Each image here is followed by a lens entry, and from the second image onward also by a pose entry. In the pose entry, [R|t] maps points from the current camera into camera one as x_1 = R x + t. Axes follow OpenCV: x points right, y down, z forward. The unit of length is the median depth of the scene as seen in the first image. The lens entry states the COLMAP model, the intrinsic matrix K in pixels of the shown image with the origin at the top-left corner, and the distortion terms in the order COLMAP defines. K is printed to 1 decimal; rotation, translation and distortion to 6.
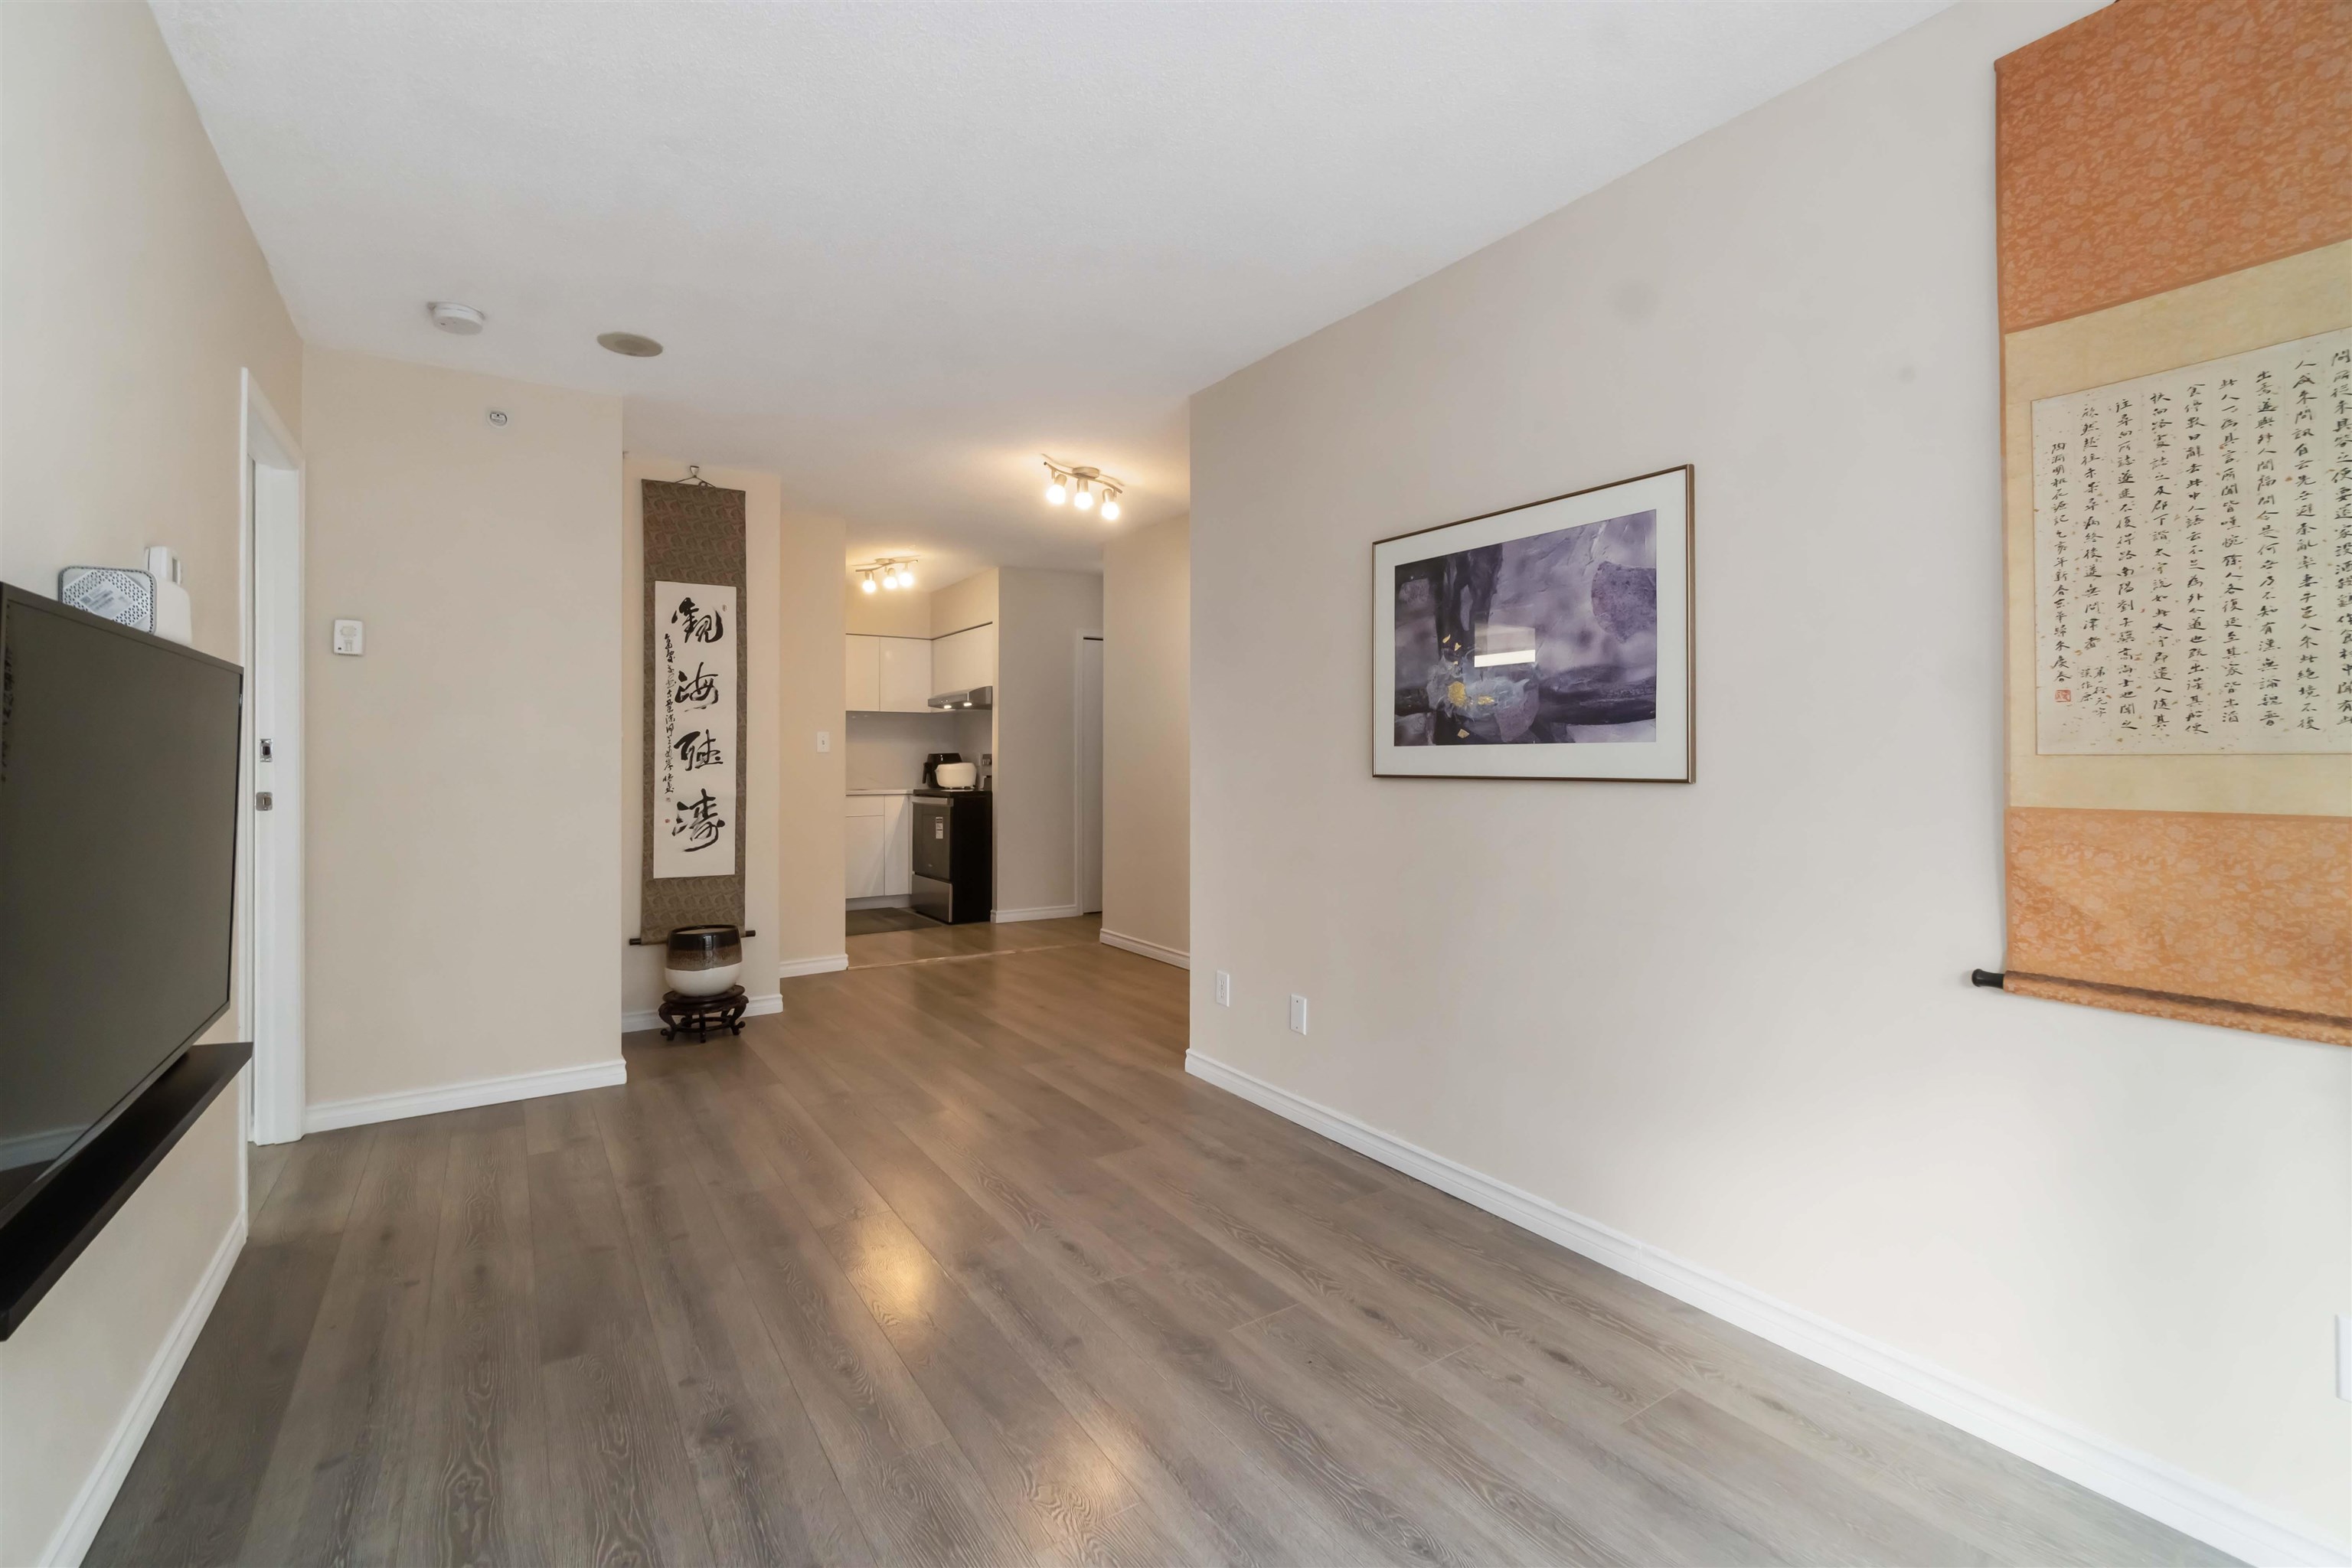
lens RADIAL K [[1024.7, 0, 1157.7], [0, 1024.7, 748.9], [0, 0, 1]] dist [-0.002126, -0.000421]
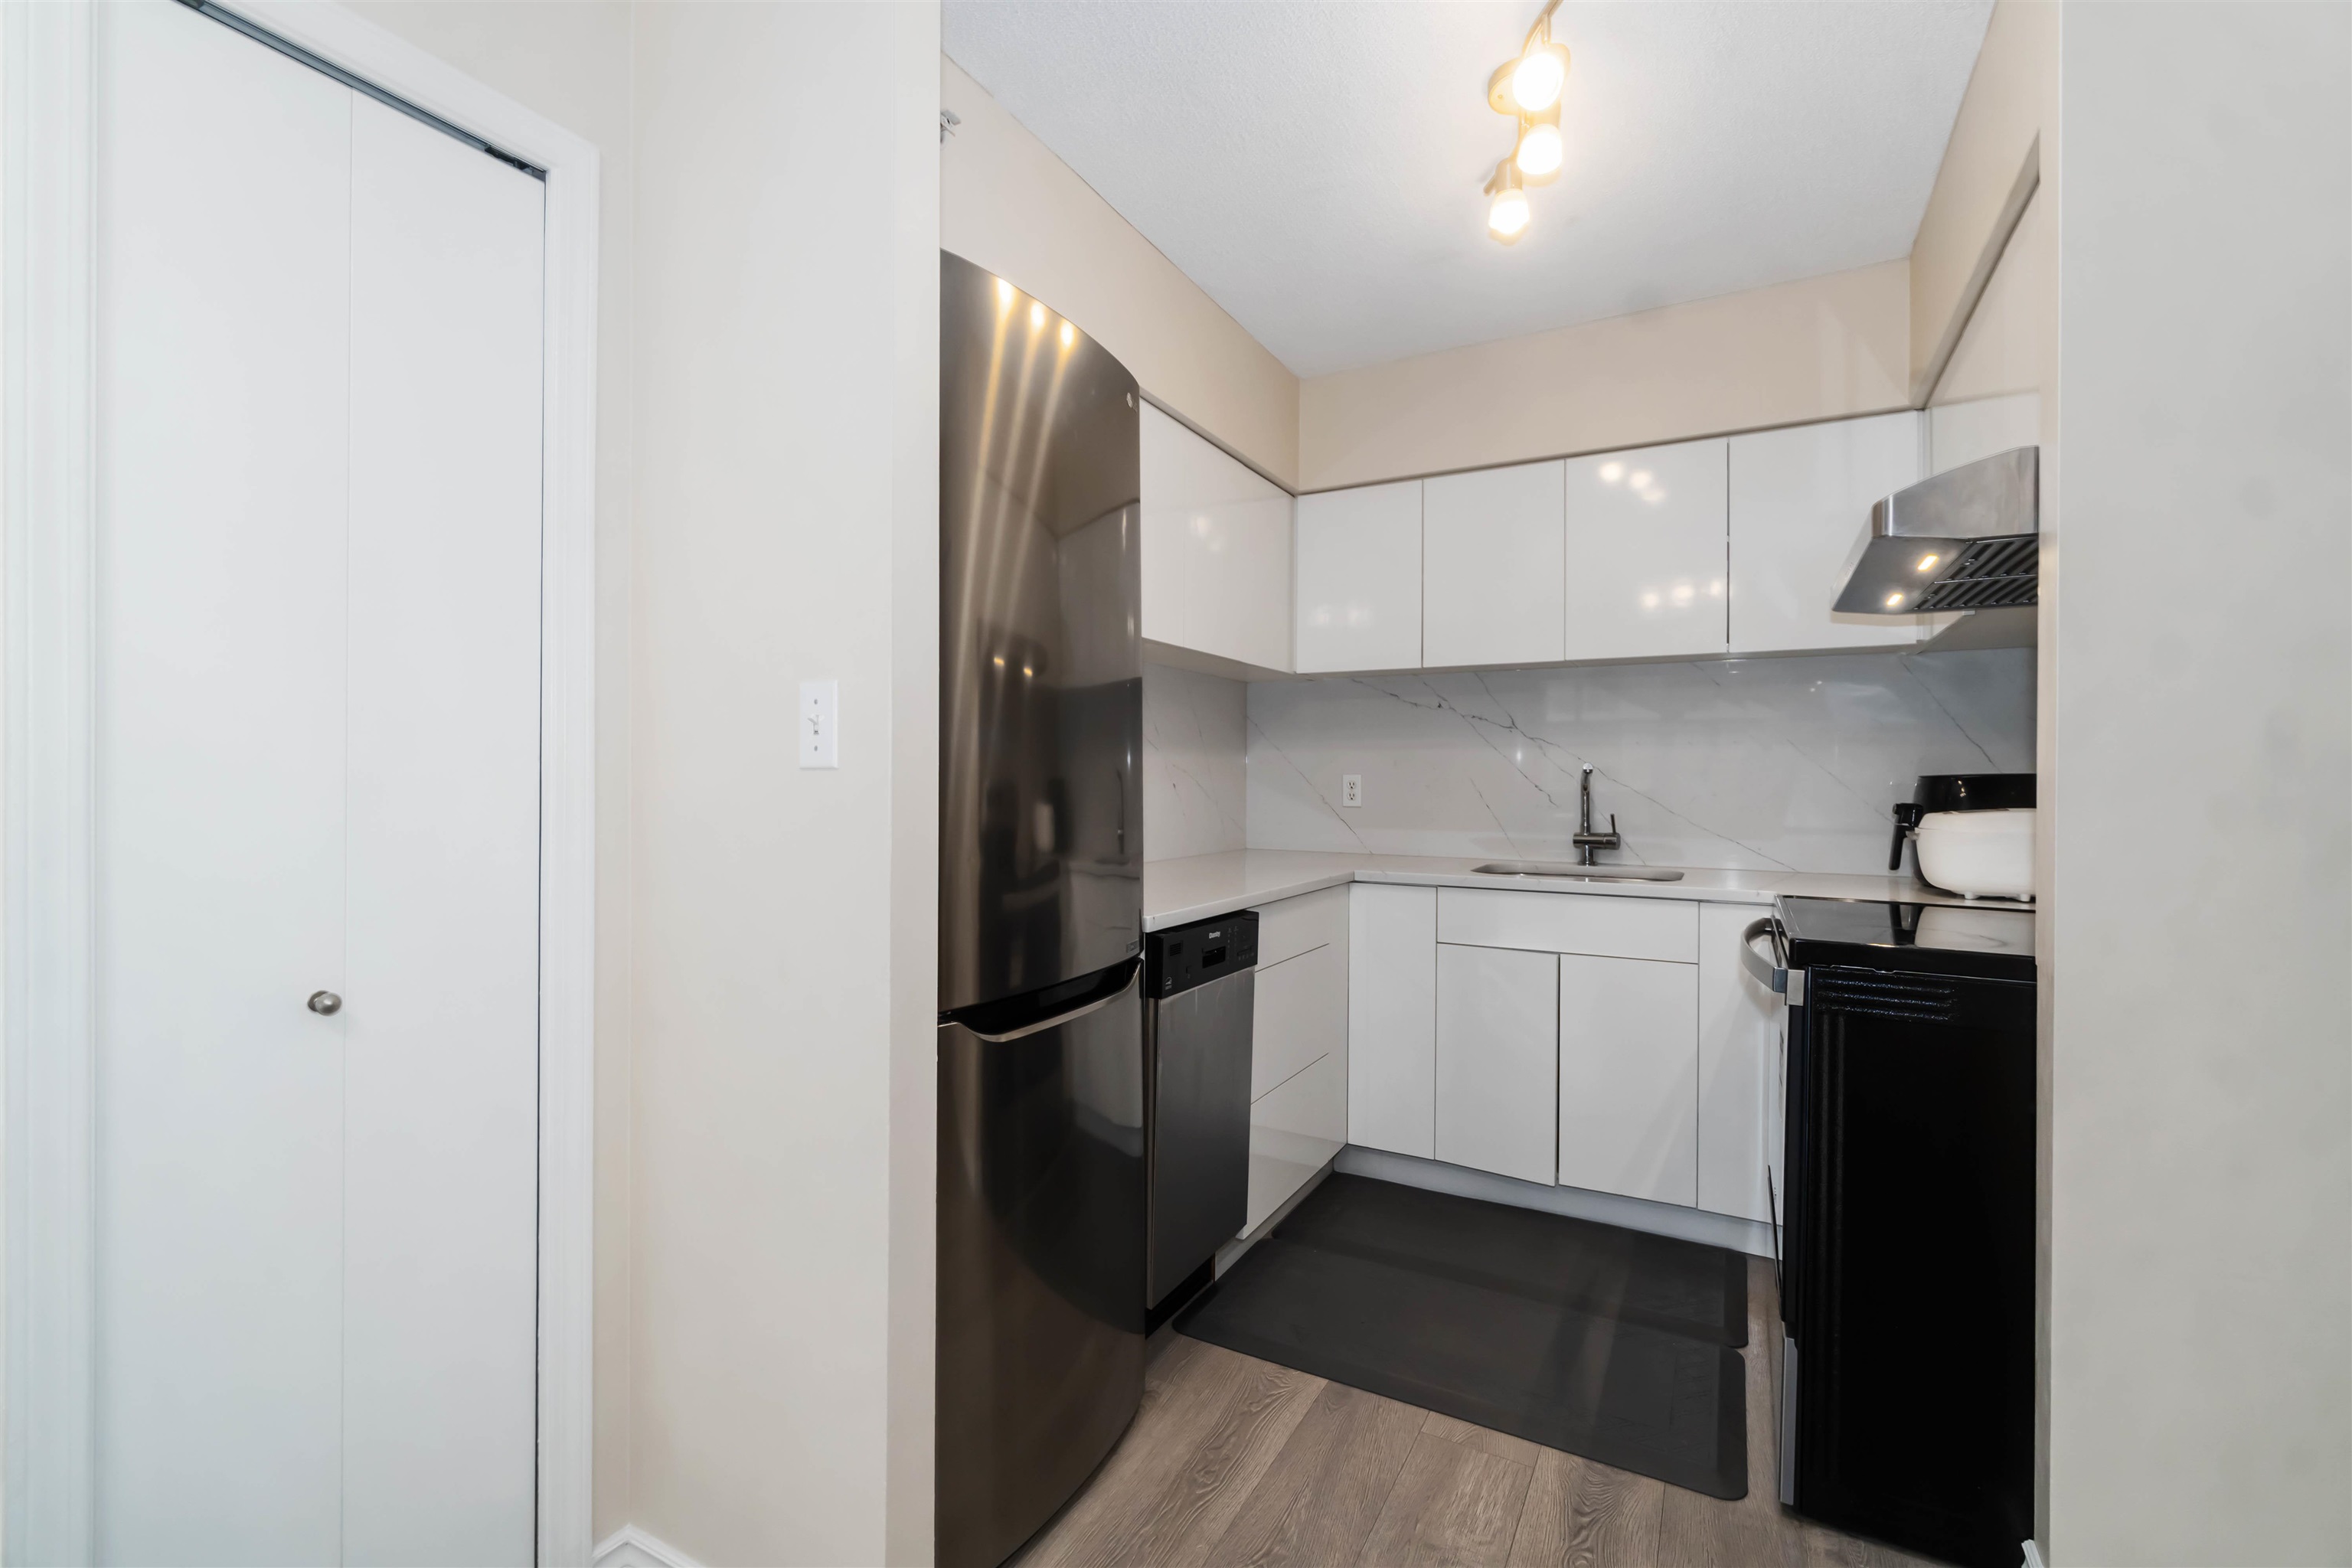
lens RADIAL K [[1021.6, 0, 1159.8], [0, 1021.6, 768.6], [0, 0, 1]] dist [-0.002782, 0.003282]
pose [[0.463598, -0.005000, -0.886031, -0.095956], [0.003052, 0.999987, -0.004046, 0.005138], [0.886040, -0.000828, 0.463607, 1.184532]]
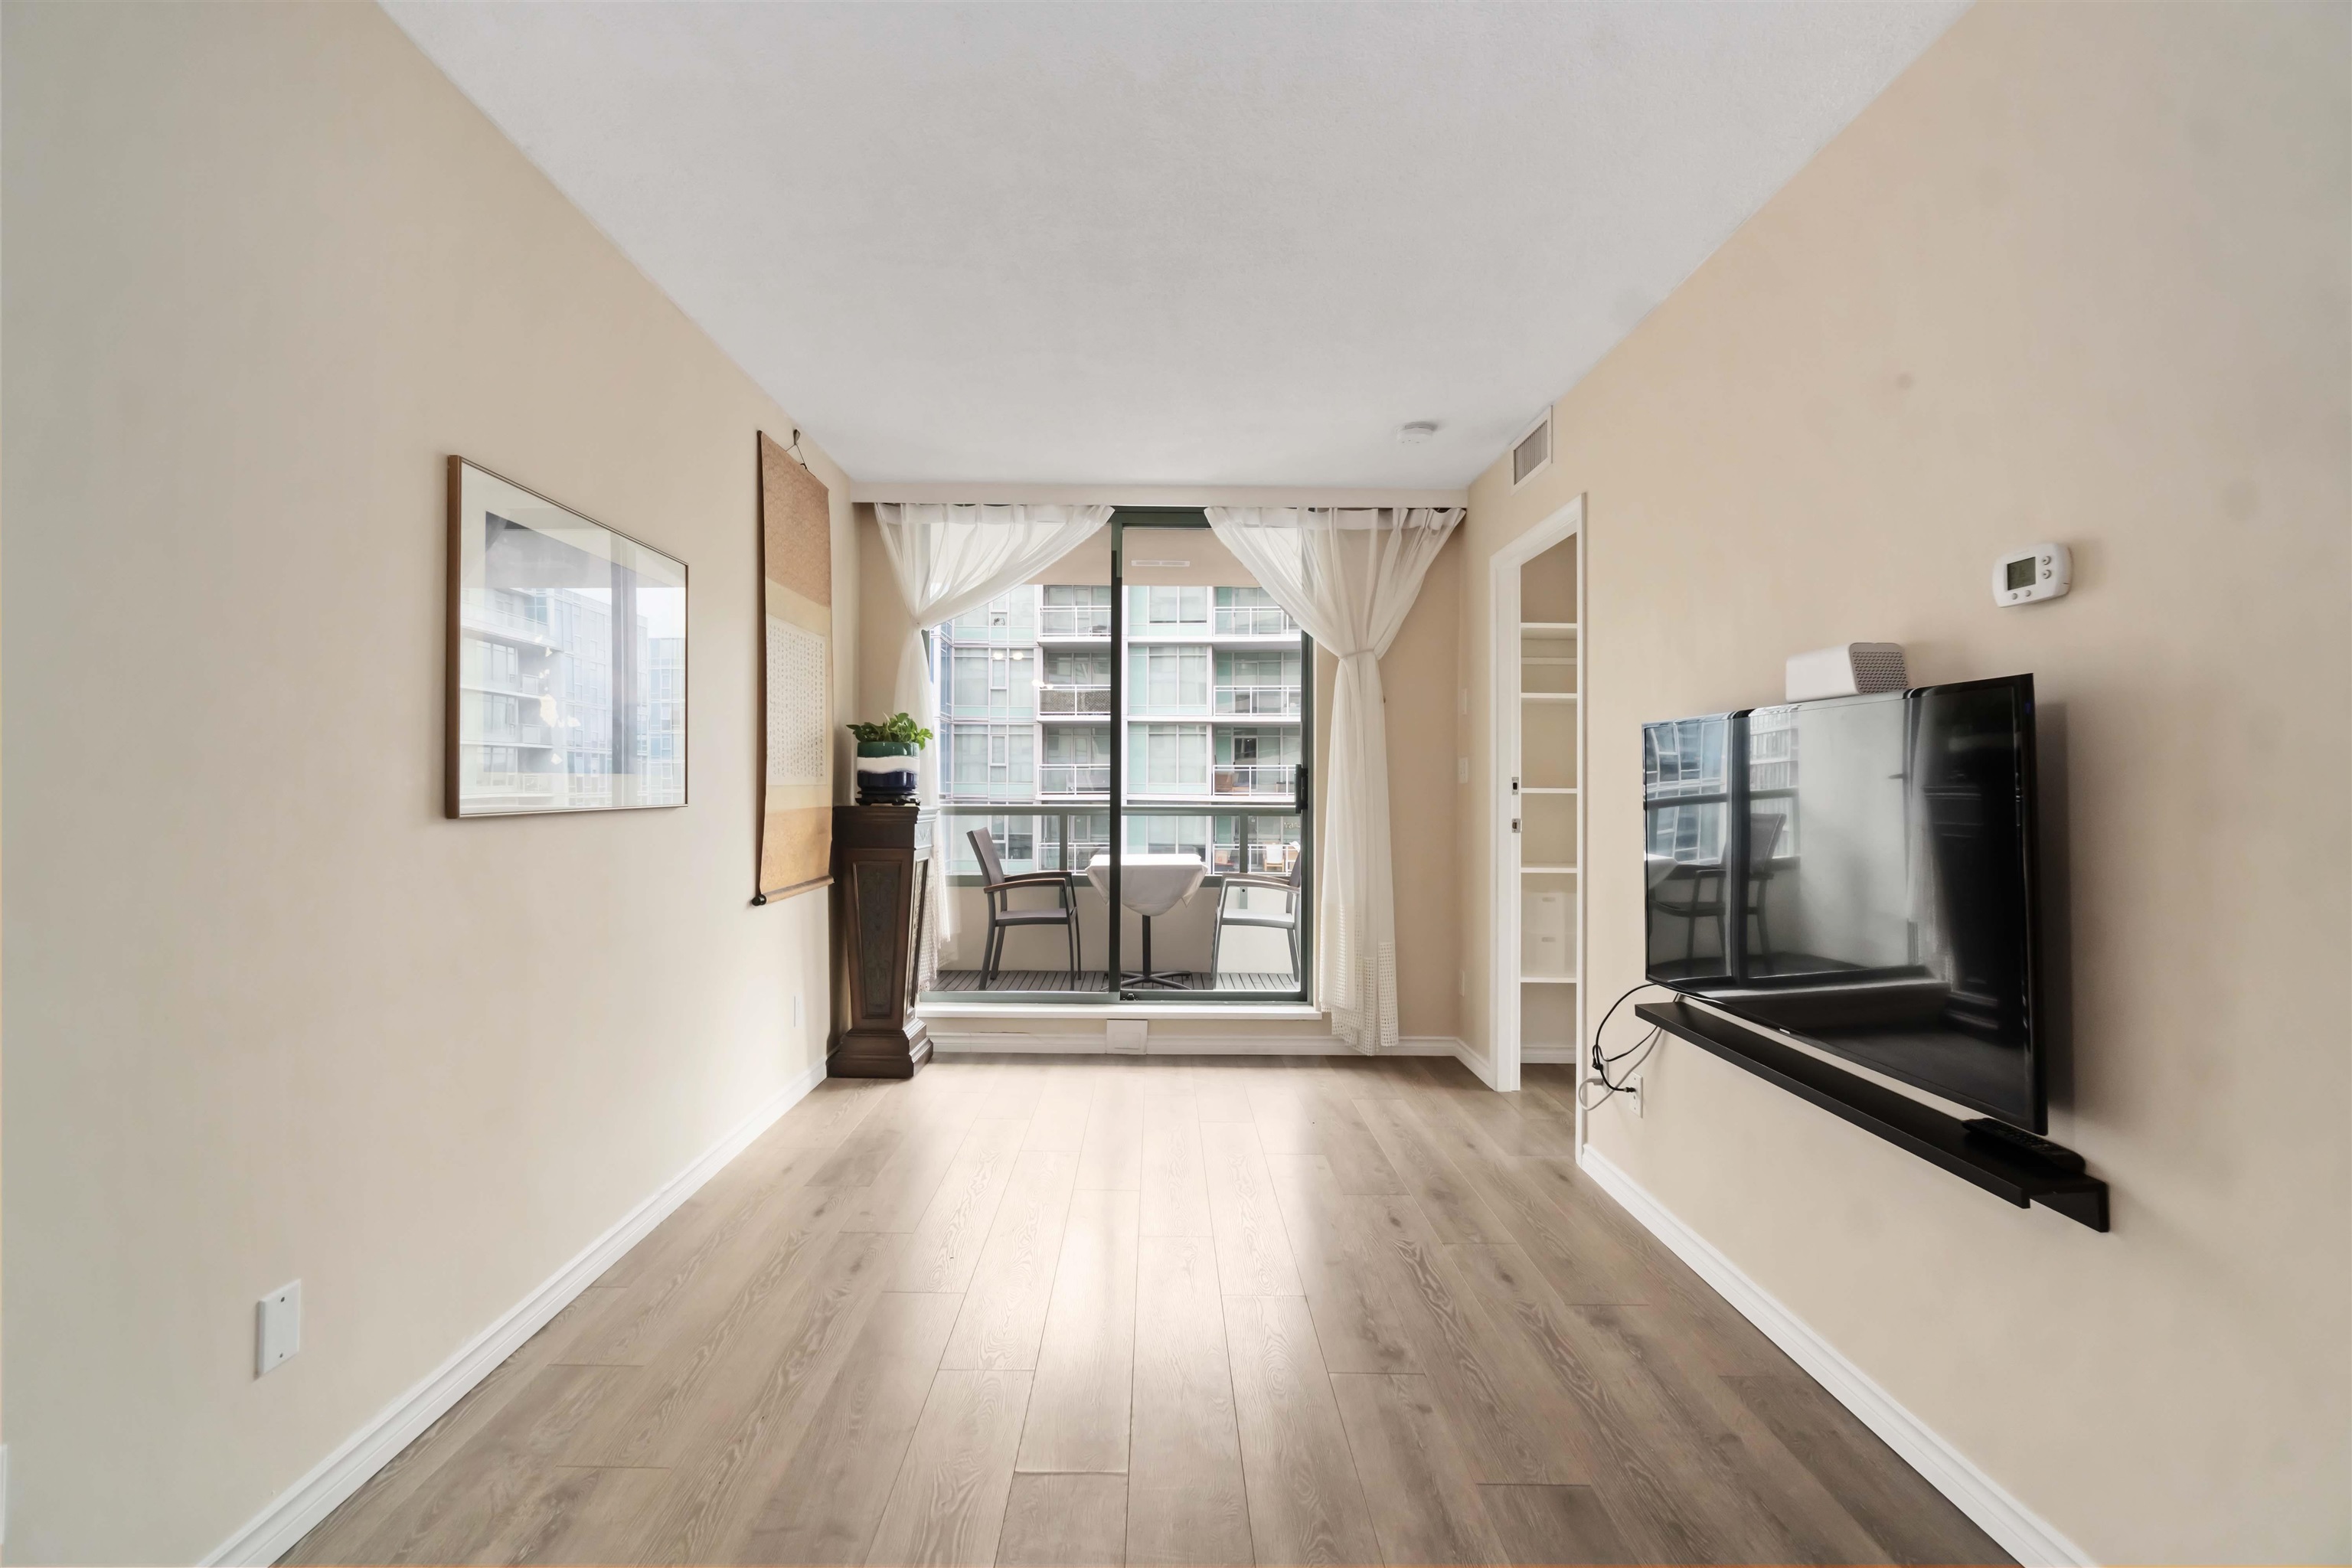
lens RADIAL K [[1008.7, 0, 1162.5], [0, 1008.7, 773.9], [0, 0, 1]] dist [-0.002089, -0.000416]
pose [[-0.843544, 0.002151, 0.537056, -0.334200], [-0.009640, 0.999770, -0.019145, 0.005082], [-0.536974, -0.021327, -0.843329, 0.855629]]
